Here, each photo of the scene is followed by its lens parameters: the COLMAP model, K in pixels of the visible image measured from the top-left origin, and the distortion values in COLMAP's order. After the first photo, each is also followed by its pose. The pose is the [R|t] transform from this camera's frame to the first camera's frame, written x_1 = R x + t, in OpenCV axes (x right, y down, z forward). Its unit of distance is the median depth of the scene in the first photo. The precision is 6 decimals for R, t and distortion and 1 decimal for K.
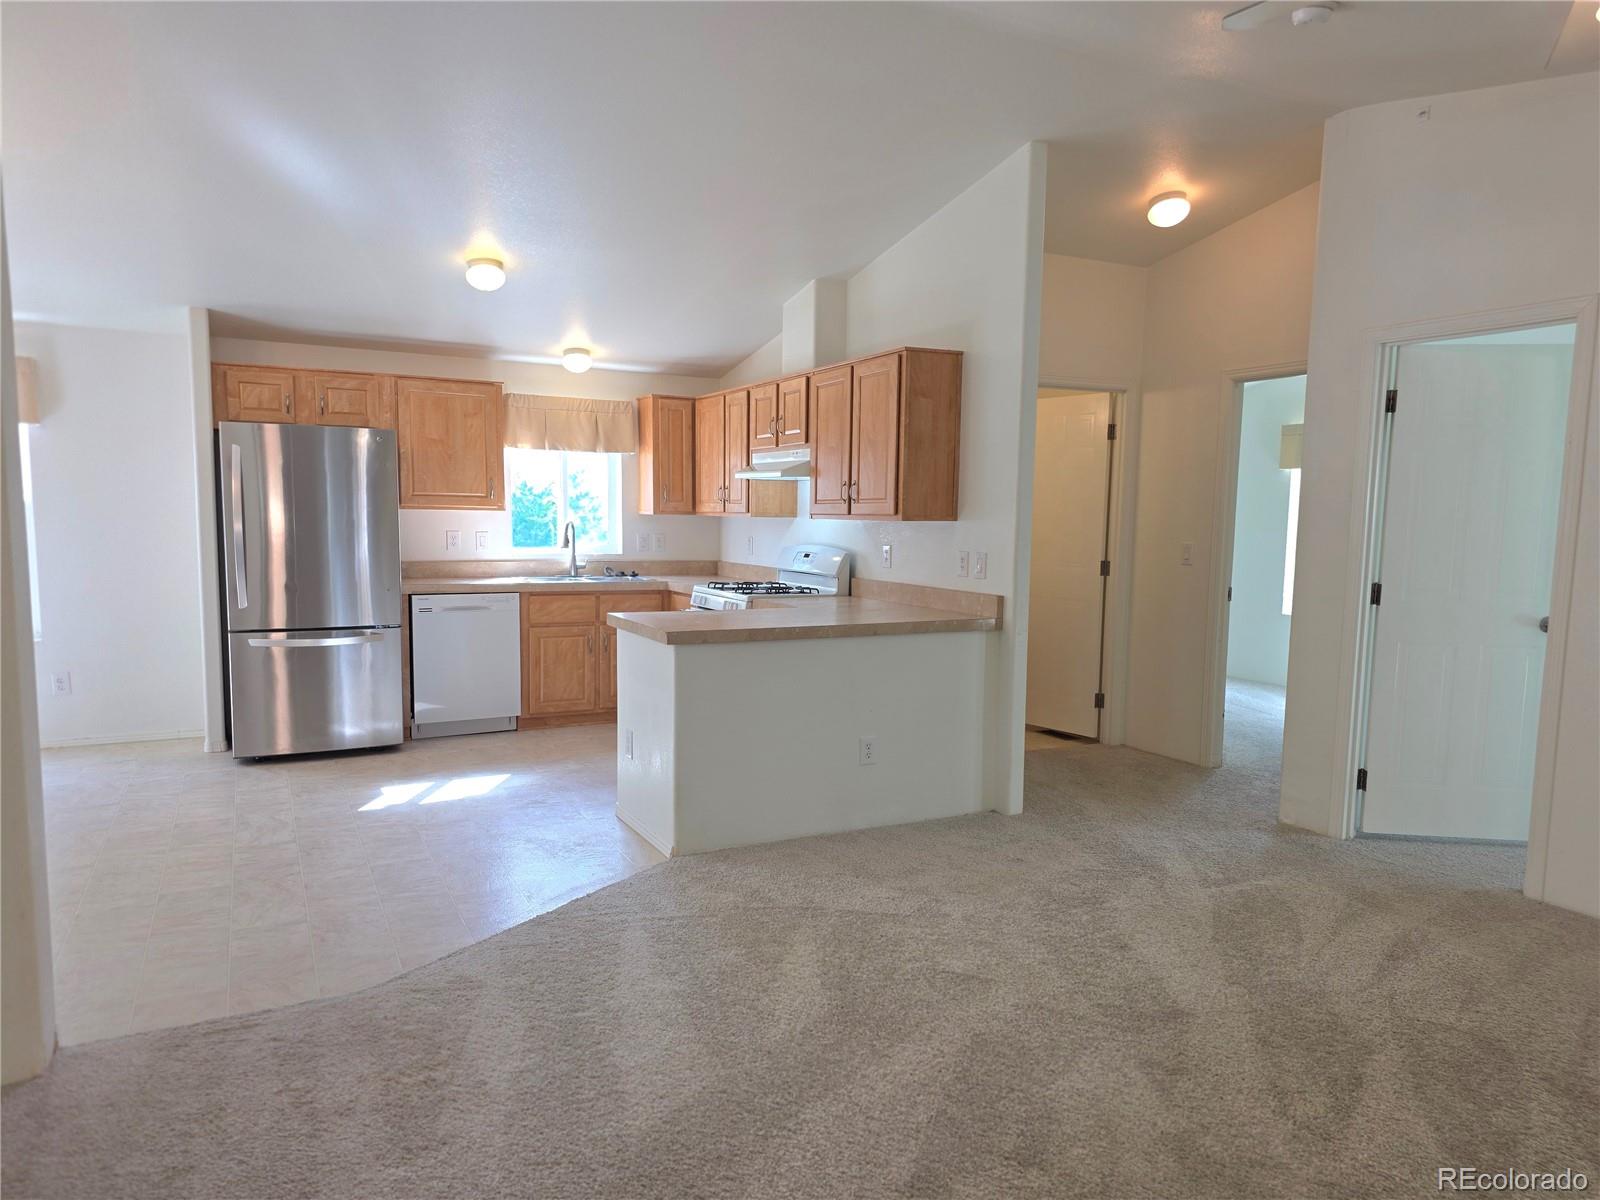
lens RADIAL K [[1051.1, 0, 800.0], [0, 1051.1, 600.0], [0, 0, 1]] dist [0.094530, -0.132132]
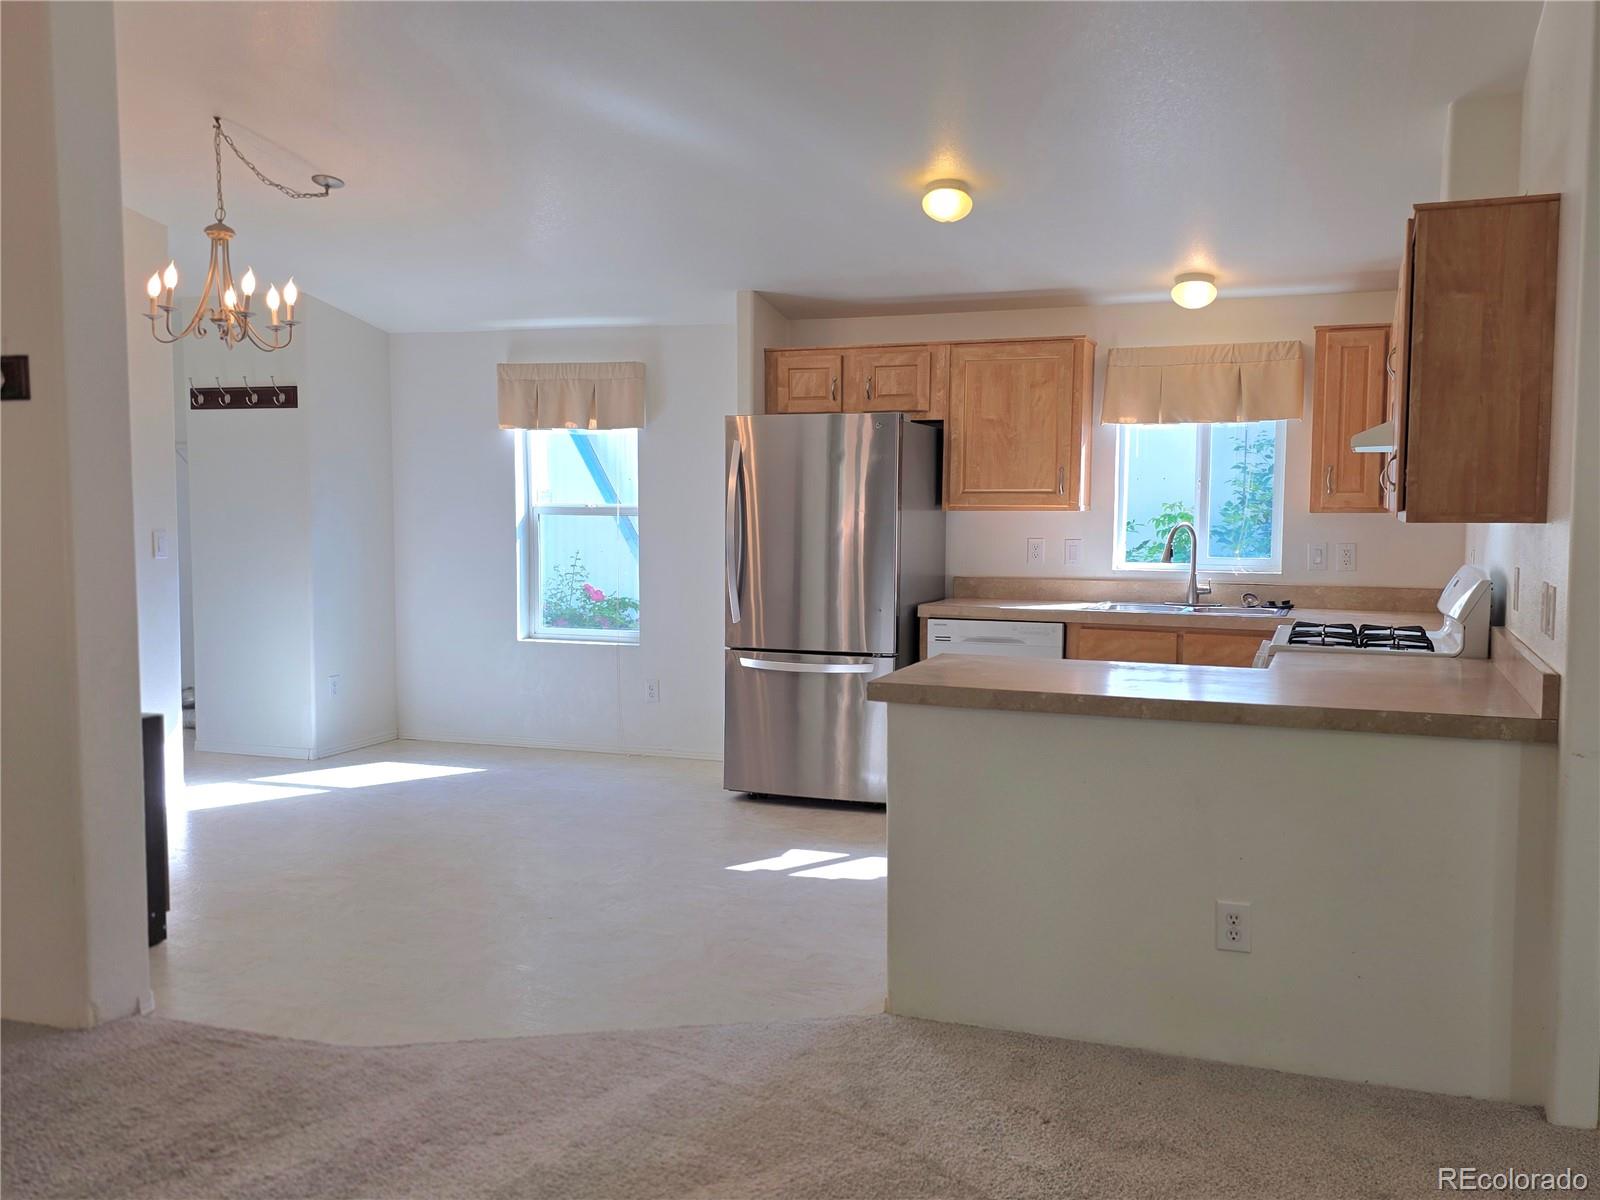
lens RADIAL K [[1420.0, 0, 817.6], [0, 1420.0, 597.5], [0, 0, 1]] dist [0.166824, -0.318443]
pose [[0.664939, 0.038803, -0.745889, 0.359143], [-0.055765, 0.998441, 0.002229, -0.017653], [0.744813, 0.040113, 0.666066, 0.222392]]
